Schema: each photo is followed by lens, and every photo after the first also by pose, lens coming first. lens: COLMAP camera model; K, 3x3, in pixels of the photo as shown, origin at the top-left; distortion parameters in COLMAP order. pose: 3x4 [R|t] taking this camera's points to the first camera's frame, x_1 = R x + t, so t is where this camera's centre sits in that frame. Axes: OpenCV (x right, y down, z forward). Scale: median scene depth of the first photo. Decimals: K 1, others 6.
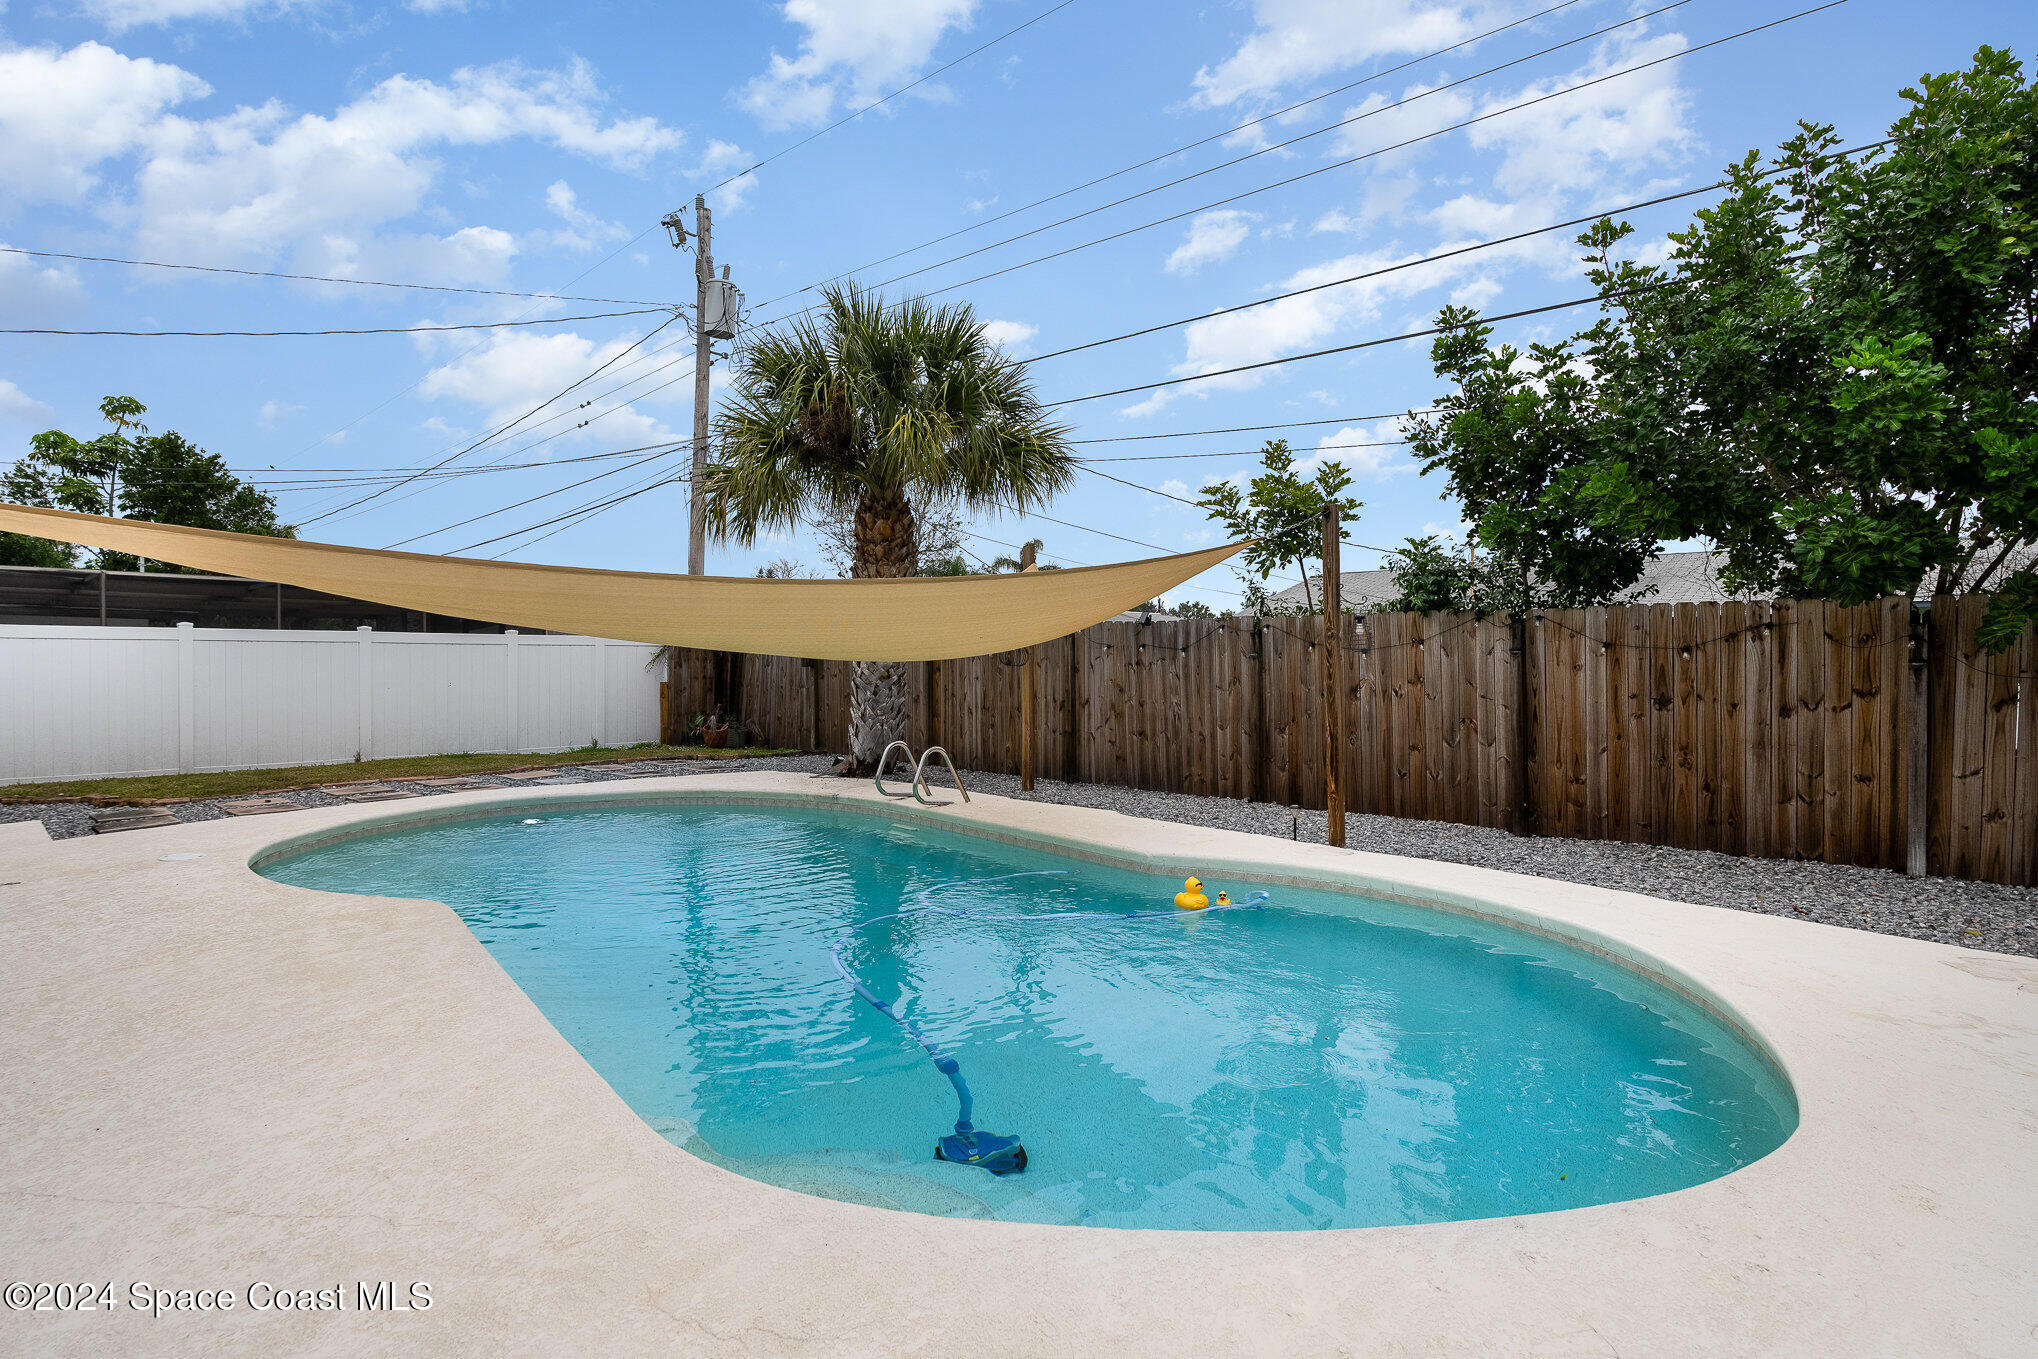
lens RADIAL K [[926.0, 0, 1009.7], [0, 926.0, 674.5], [0, 0, 1]] dist [-0.000459, 0.000579]
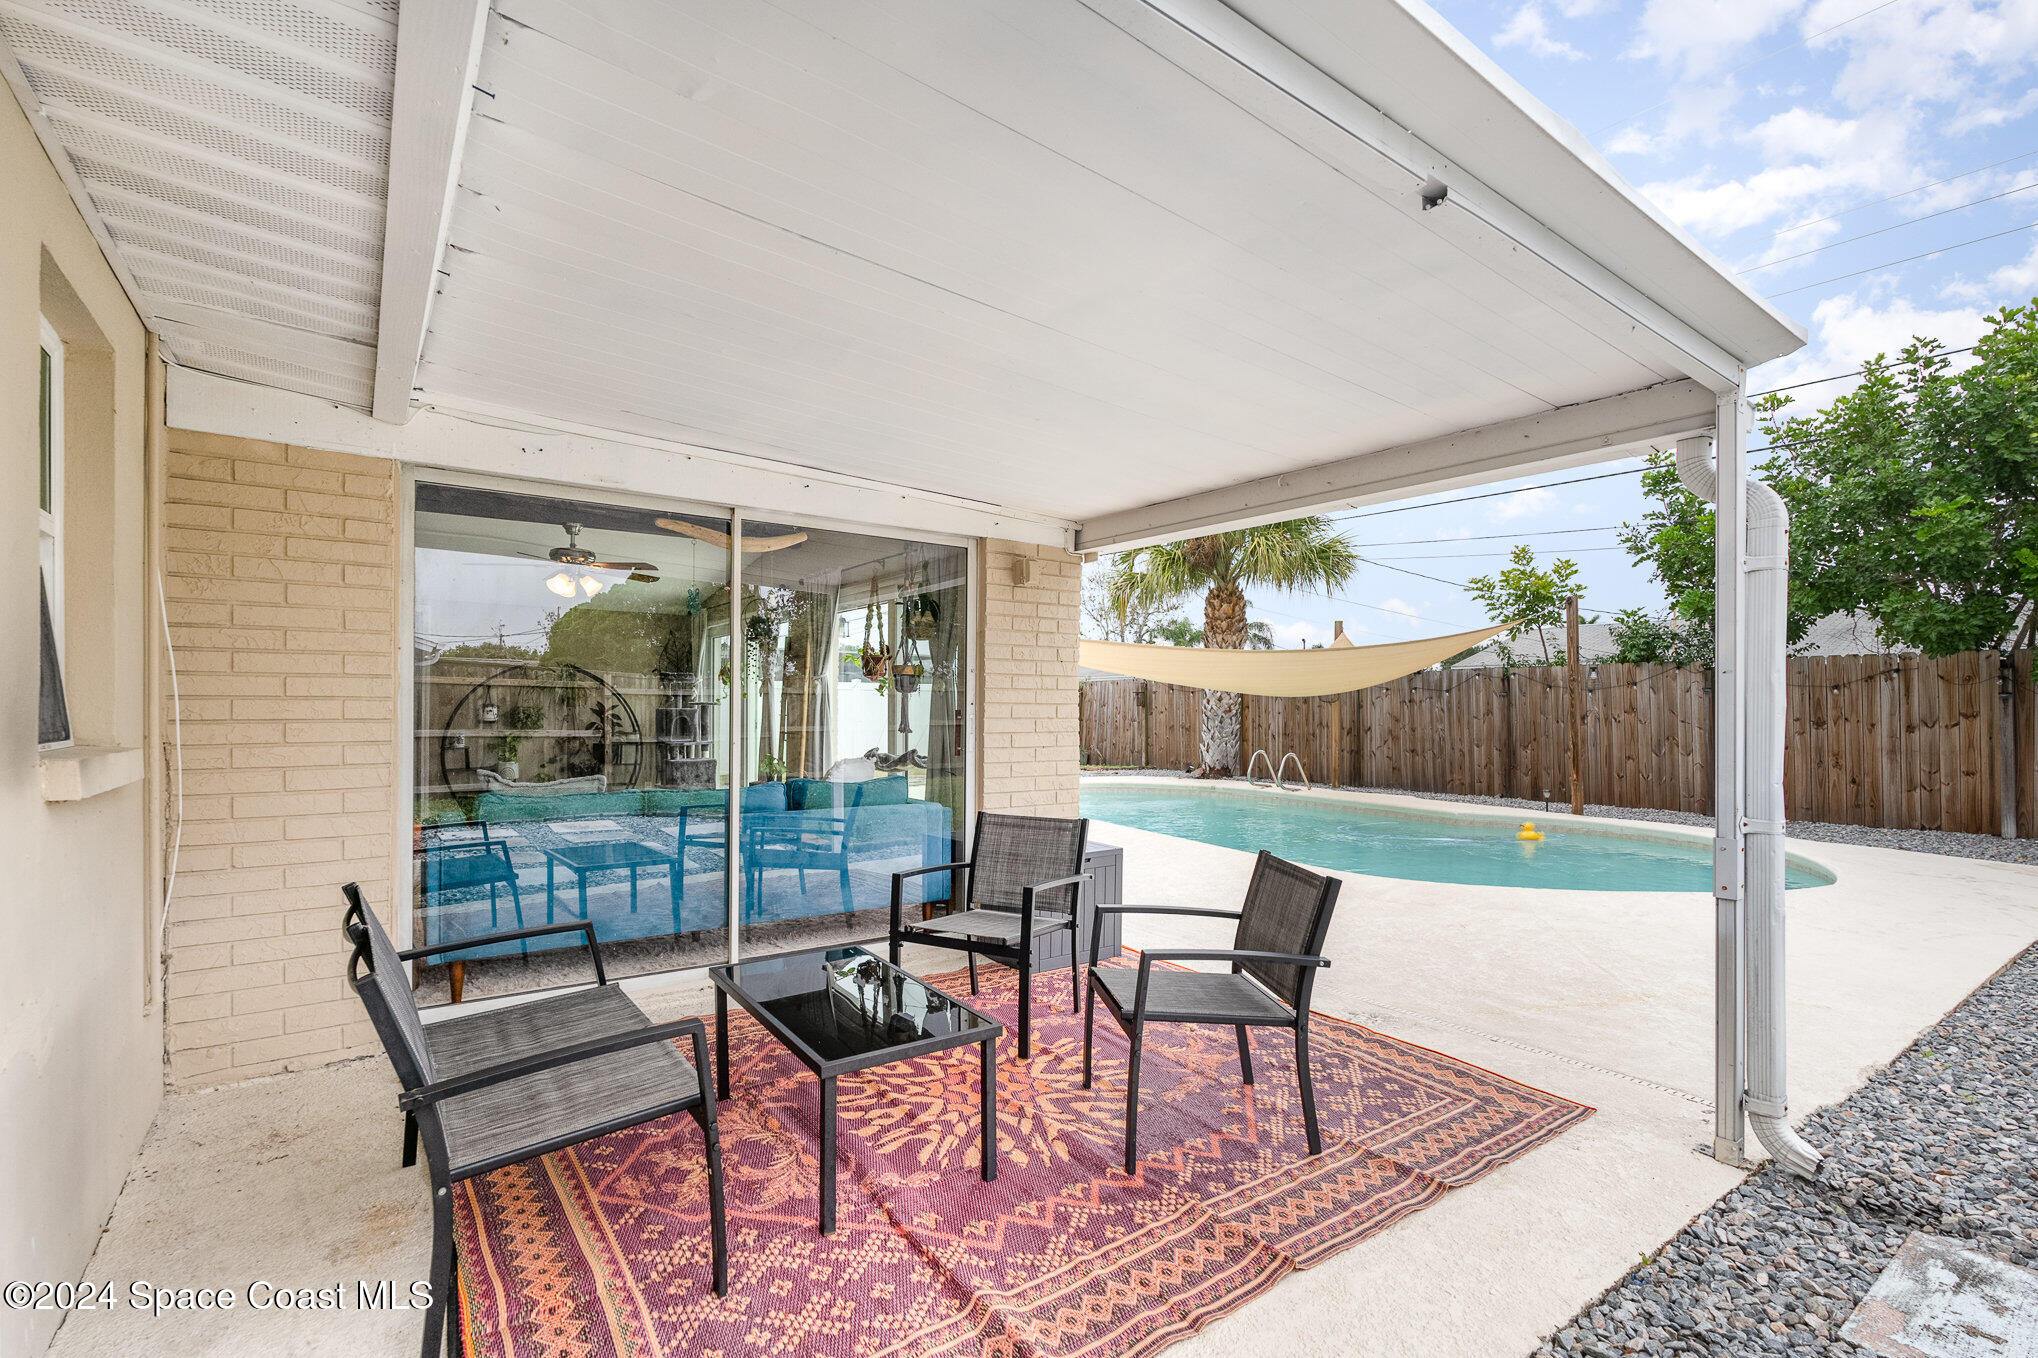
lens RADIAL K [[926.0, 0, 991.7], [0, 926.0, 713.2], [0, 0, 1]] dist [-0.000459, 0.000579]
pose [[0.984743, -0.001184, -0.174012, -0.294096], [-0.001159, 0.999910, -0.013367, 0.031151], [0.174012, 0.013365, 0.984653, -0.600260]]
